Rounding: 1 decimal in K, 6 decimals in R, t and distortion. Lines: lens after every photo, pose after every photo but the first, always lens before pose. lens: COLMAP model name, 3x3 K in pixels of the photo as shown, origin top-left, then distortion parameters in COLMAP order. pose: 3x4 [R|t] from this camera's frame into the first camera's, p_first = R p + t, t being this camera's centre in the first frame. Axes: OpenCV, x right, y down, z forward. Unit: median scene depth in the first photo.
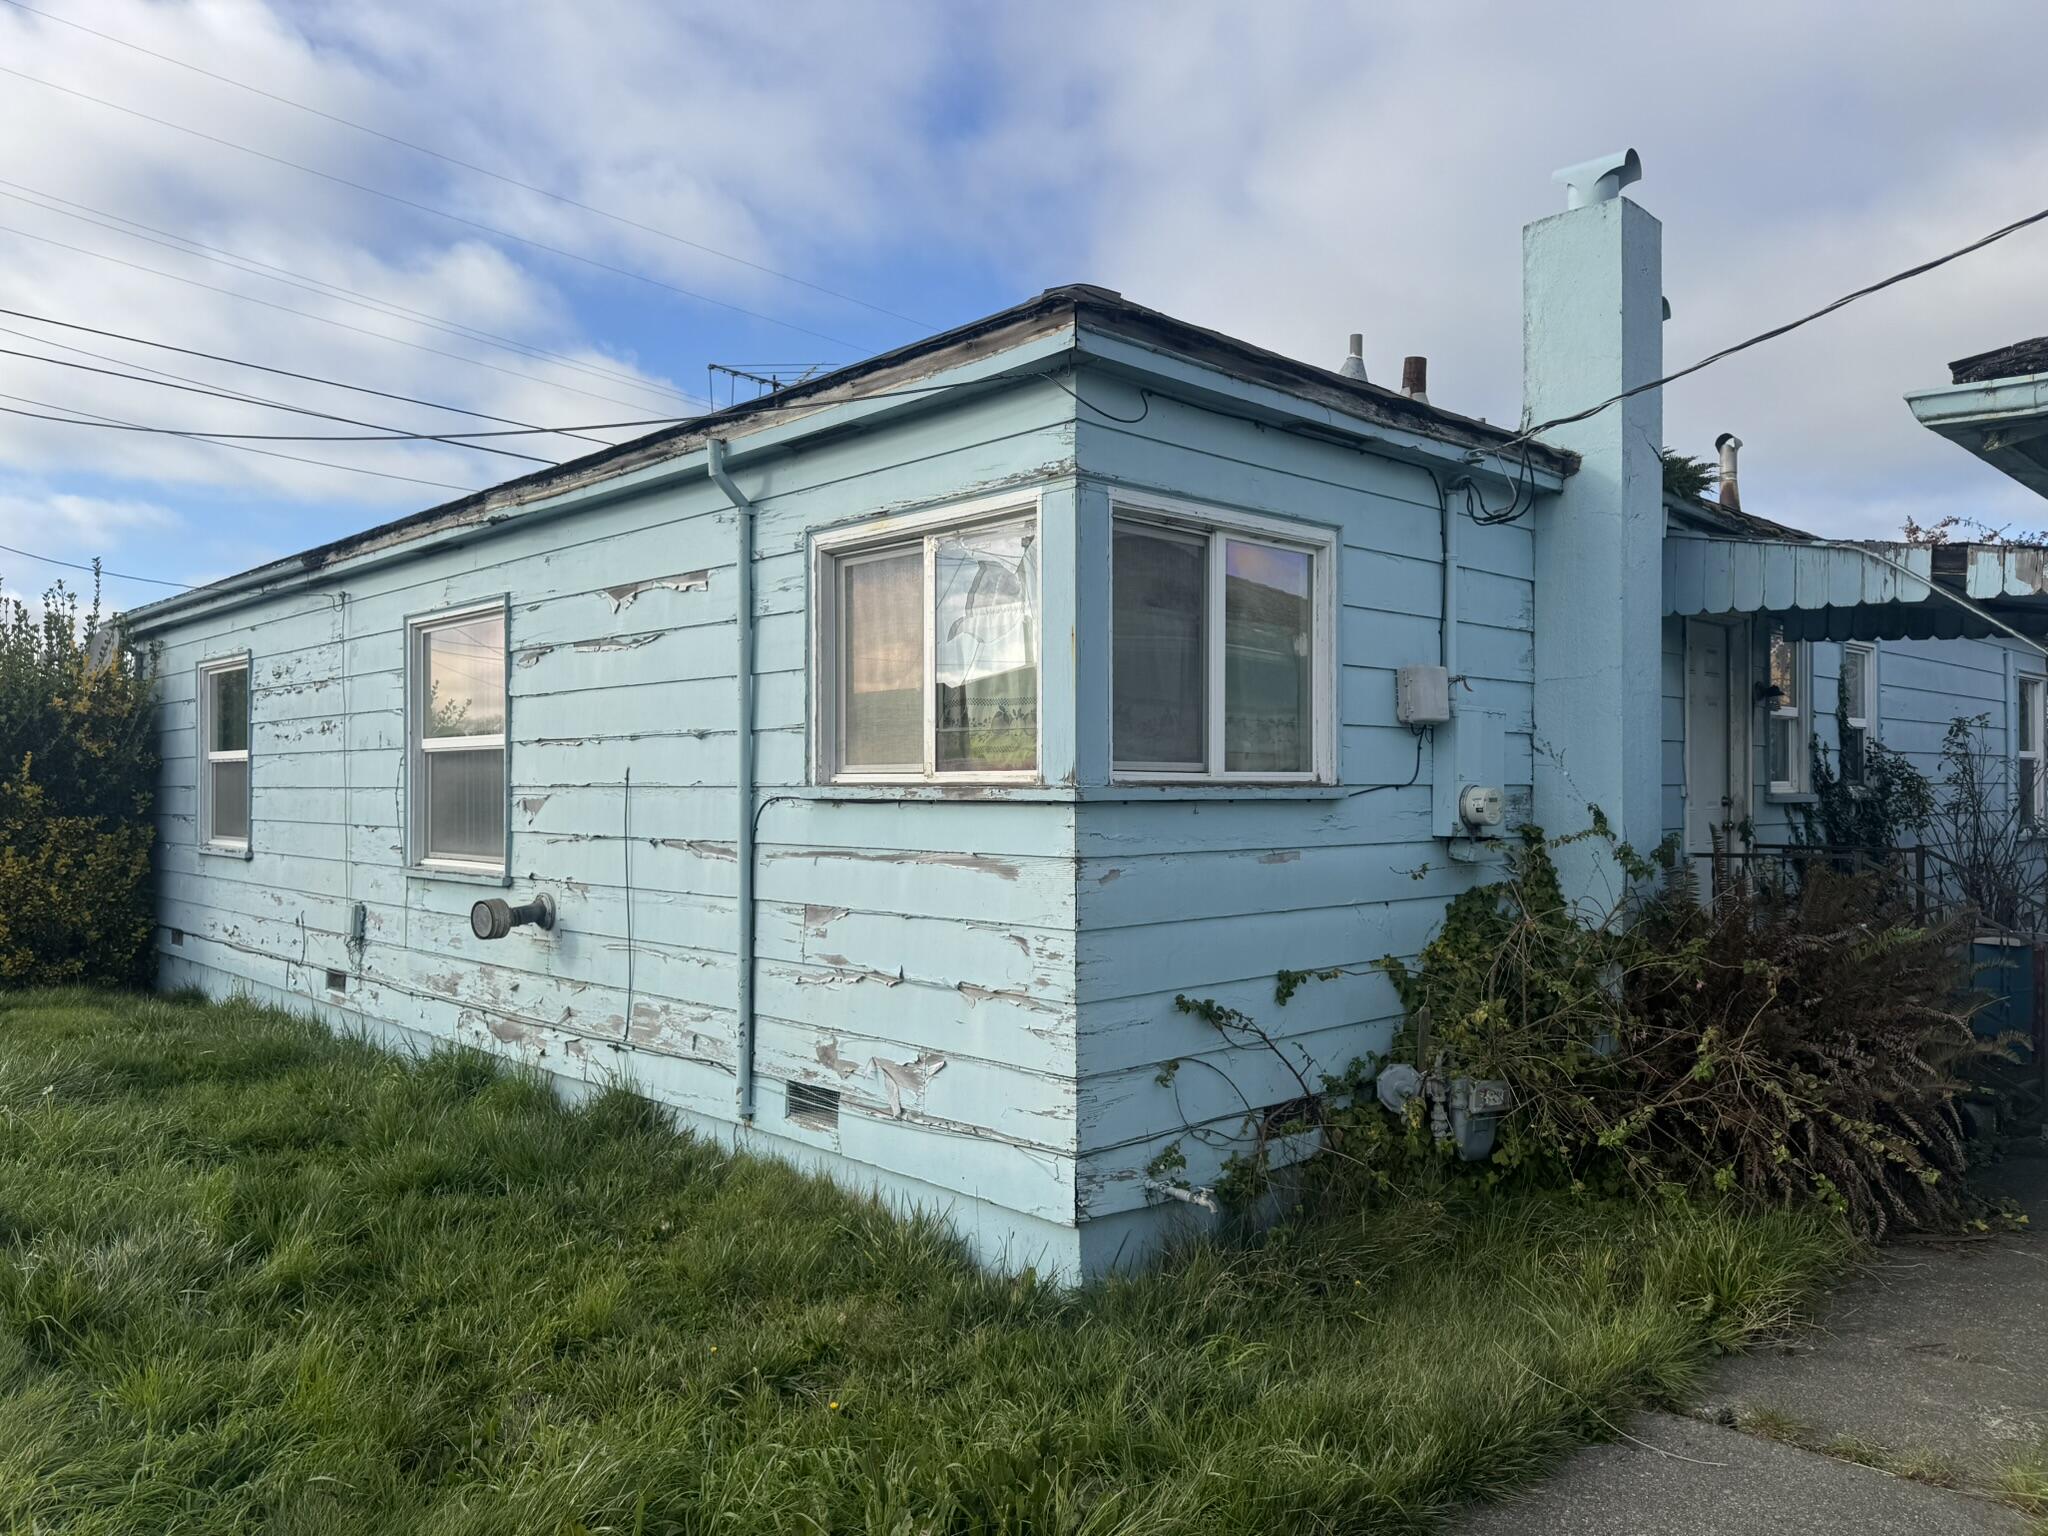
lens RADIAL K [[1446.4, 0, 1024.0], [0, 1446.4, 768.0], [0, 0, 1]] dist [0.154050, -0.176578]
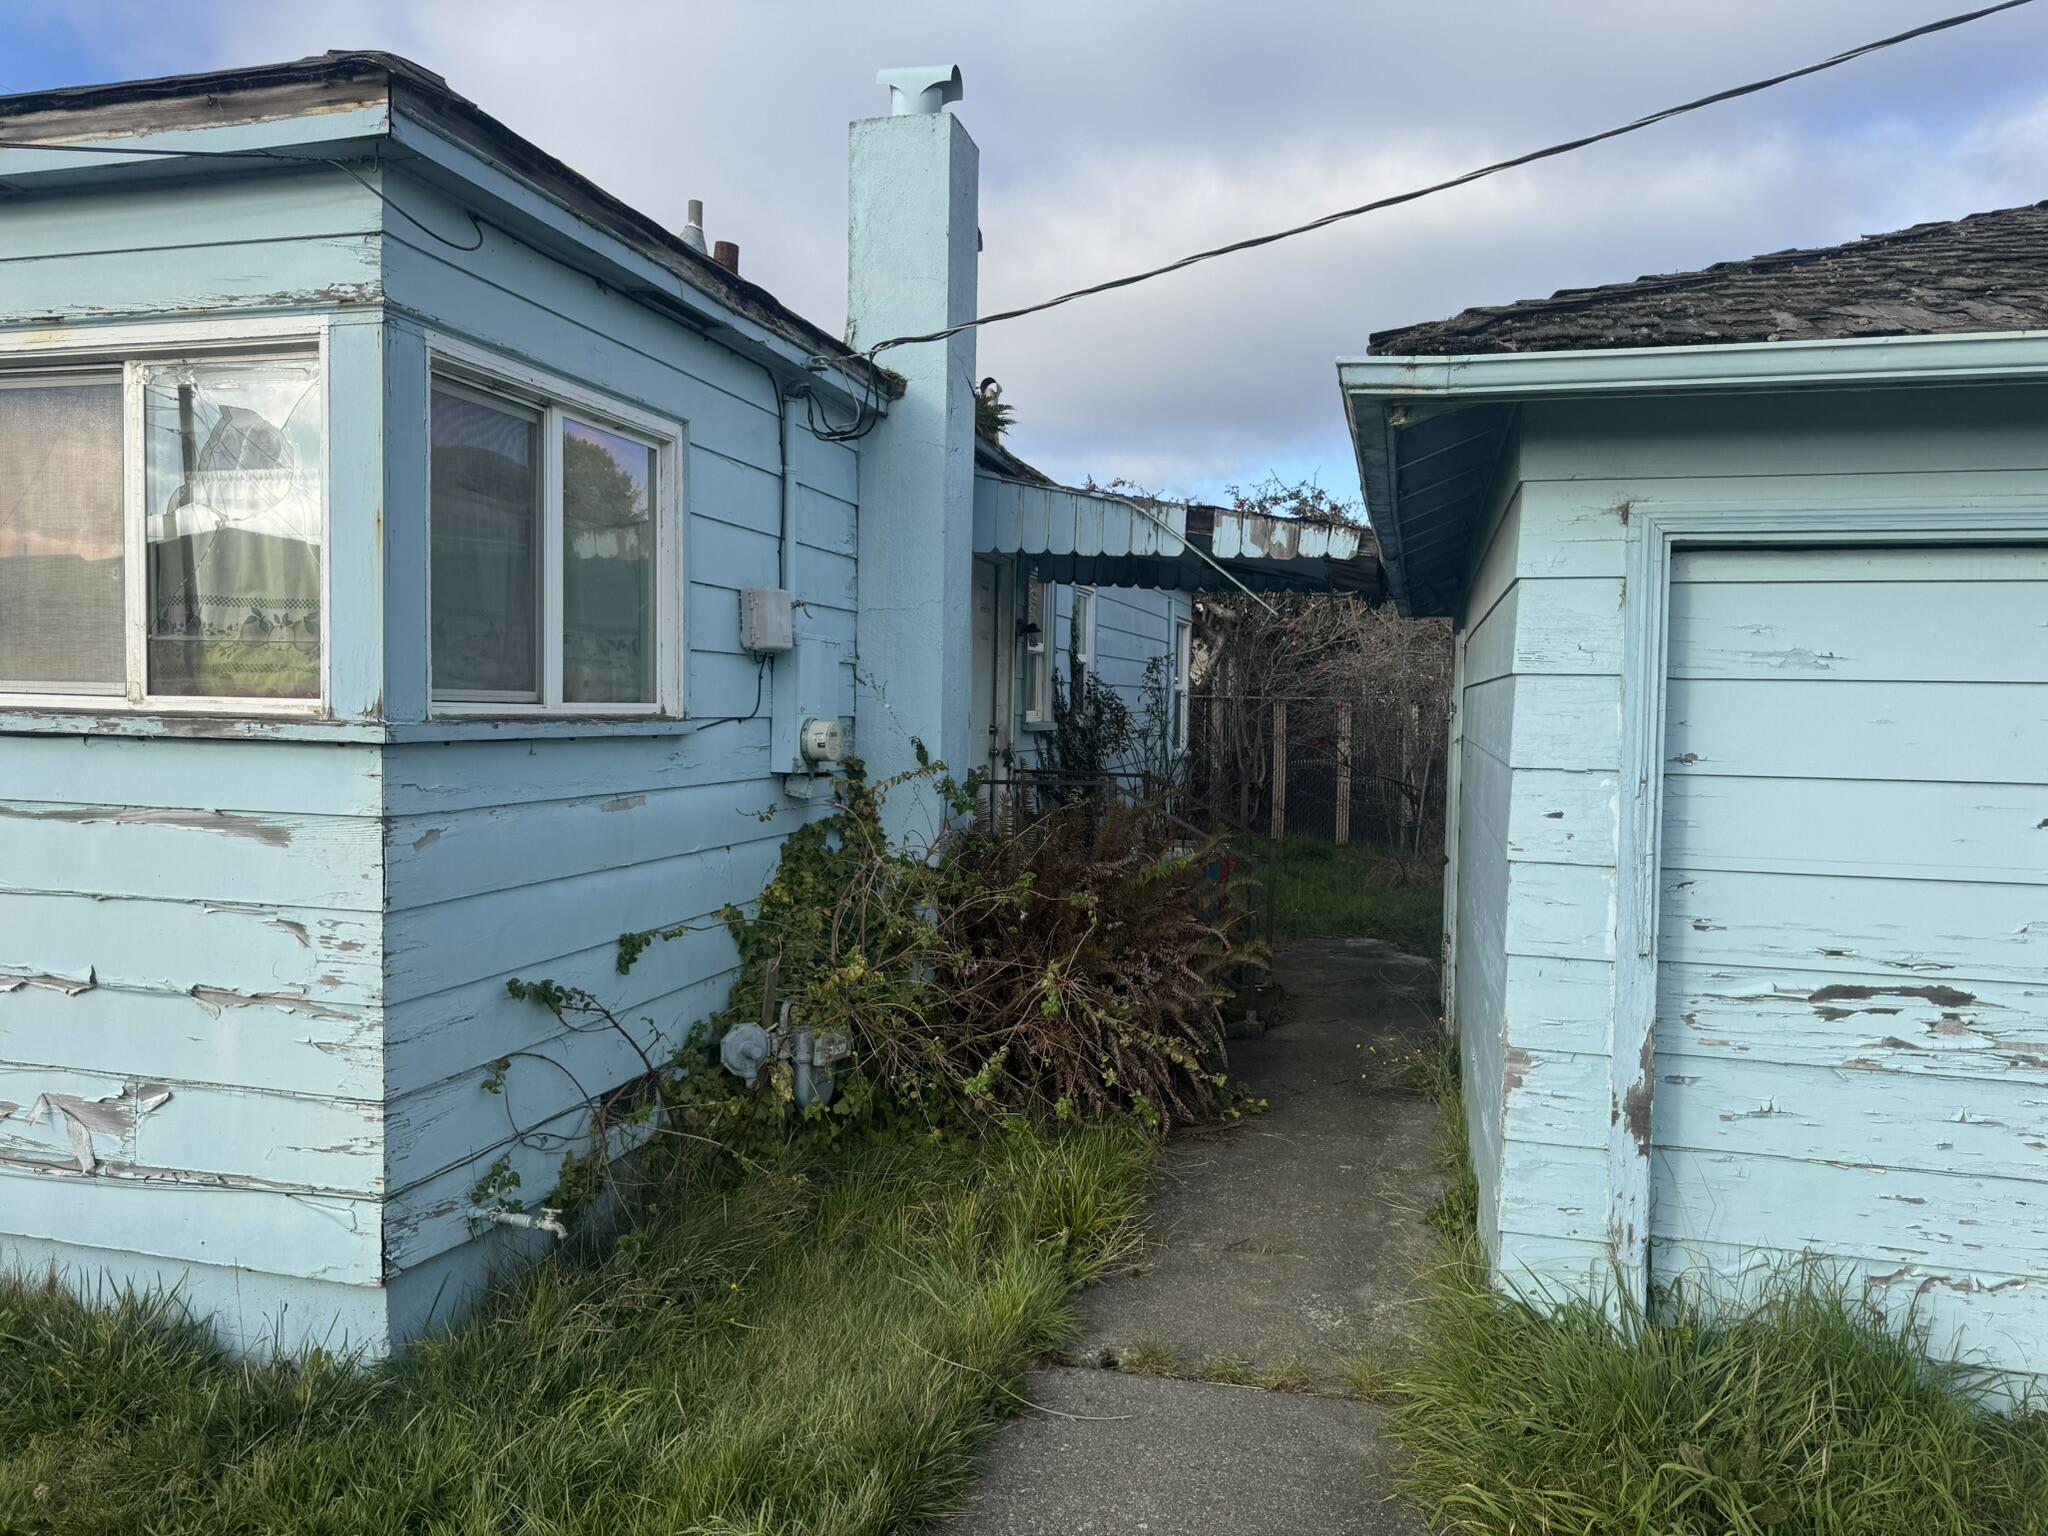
lens RADIAL K [[1449.0, 0, 1026.4], [0, 1449.0, 764.2], [0, 0, 1]] dist [0.138502, -0.194281]
pose [[0.857511, -0.004957, 0.514441, -0.065470], [-0.026404, 0.998212, 0.053629, -0.014244], [-0.513787, -0.059571, 0.855847, 0.144183]]
